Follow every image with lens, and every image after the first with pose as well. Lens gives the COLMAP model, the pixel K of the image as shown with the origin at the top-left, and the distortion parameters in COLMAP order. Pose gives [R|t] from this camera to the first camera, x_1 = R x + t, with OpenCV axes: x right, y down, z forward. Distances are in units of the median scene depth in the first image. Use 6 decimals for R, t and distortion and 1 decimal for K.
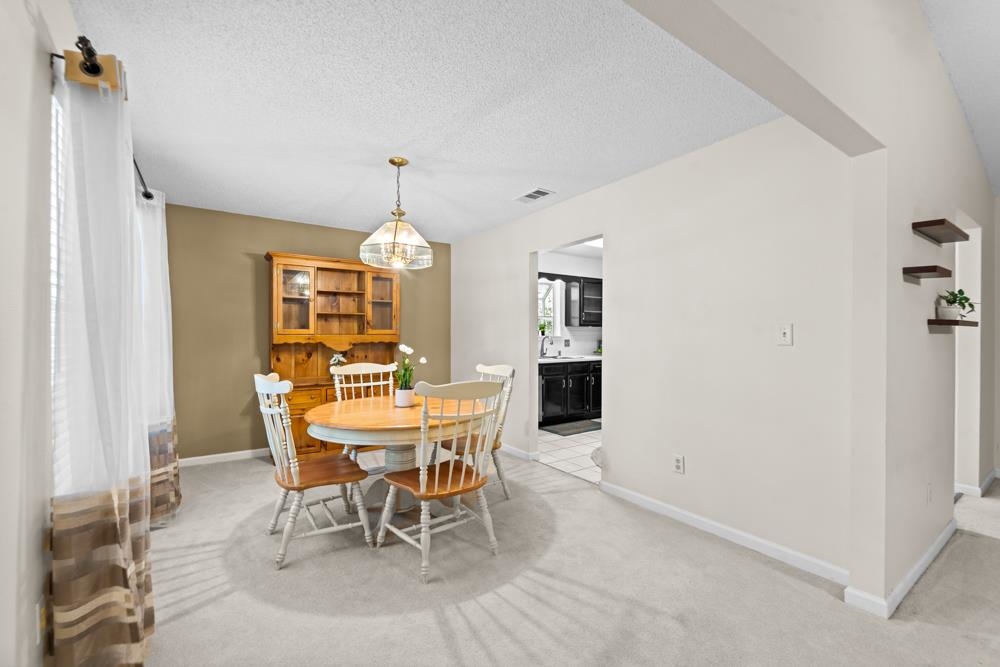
lens RADIAL K [[411.7, 0, 485.5], [0, 411.7, 344.4], [0, 0, 1]] dist [-0.000139, -0.000031]
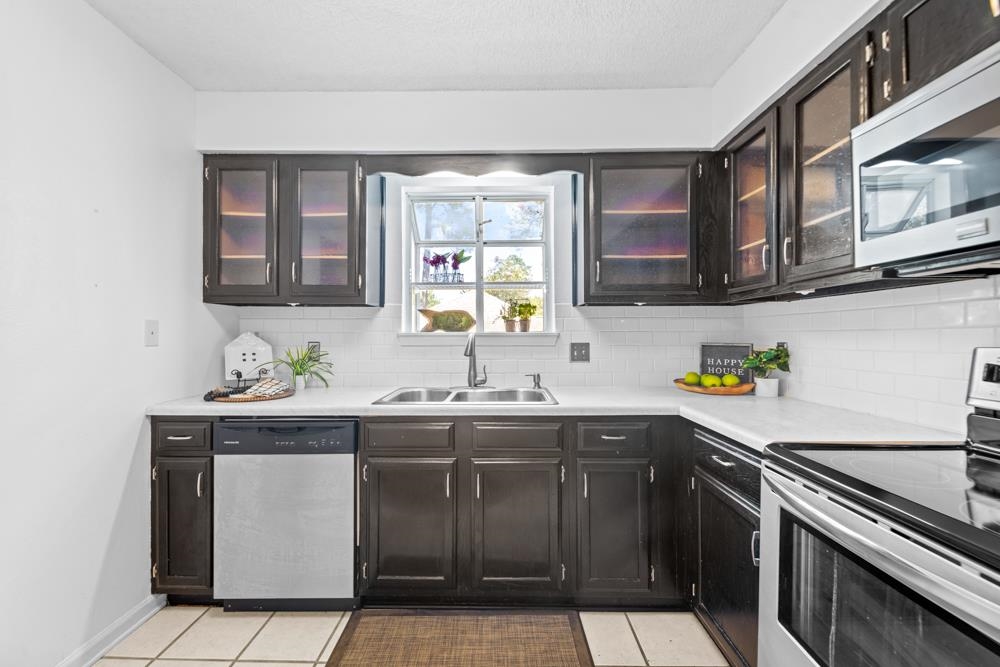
lens RADIAL K [[415.9, 0, 498.2], [0, 415.9, 335.7], [0, 0, 1]] dist [0.001639, 0.000057]
pose [[0.831951, -0.001468, -0.554847, 0.581239], [-0.009321, 0.999818, -0.016622, -0.018657], [0.554771, 0.019000, 0.831786, 1.112257]]
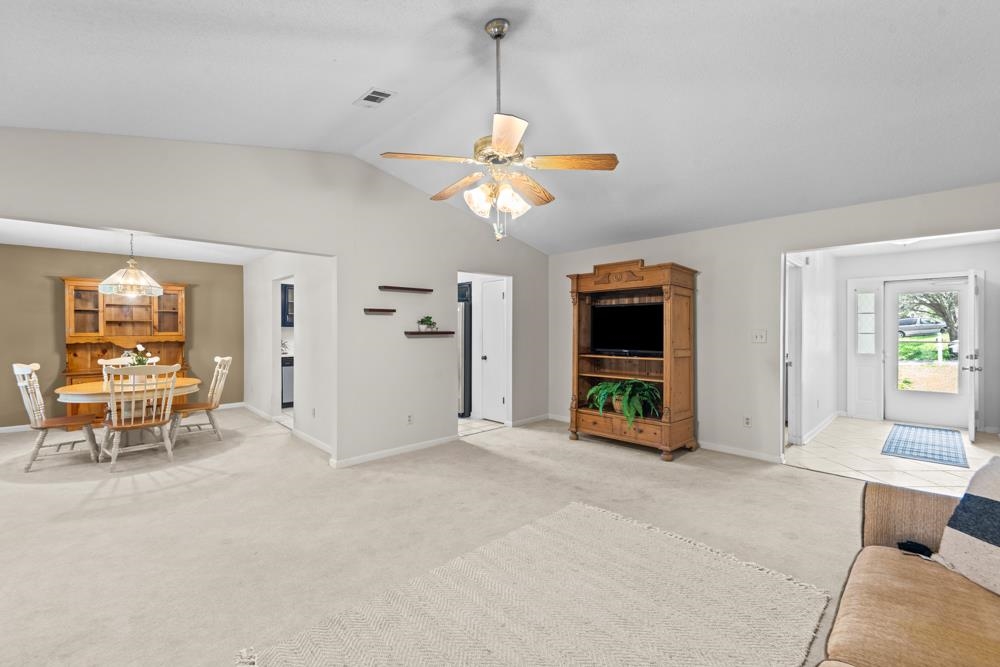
lens RADIAL K [[415.9, 0, 498.2], [0, 415.9, 335.7], [0, 0, 1]] dist [0.001639, 0.000057]
pose [[0.983656, -0.002100, 0.180046, 0.651530], [0.002381, 0.999996, -0.001341, -0.022963], [-0.180043, 0.001748, 0.983657, -0.624031]]
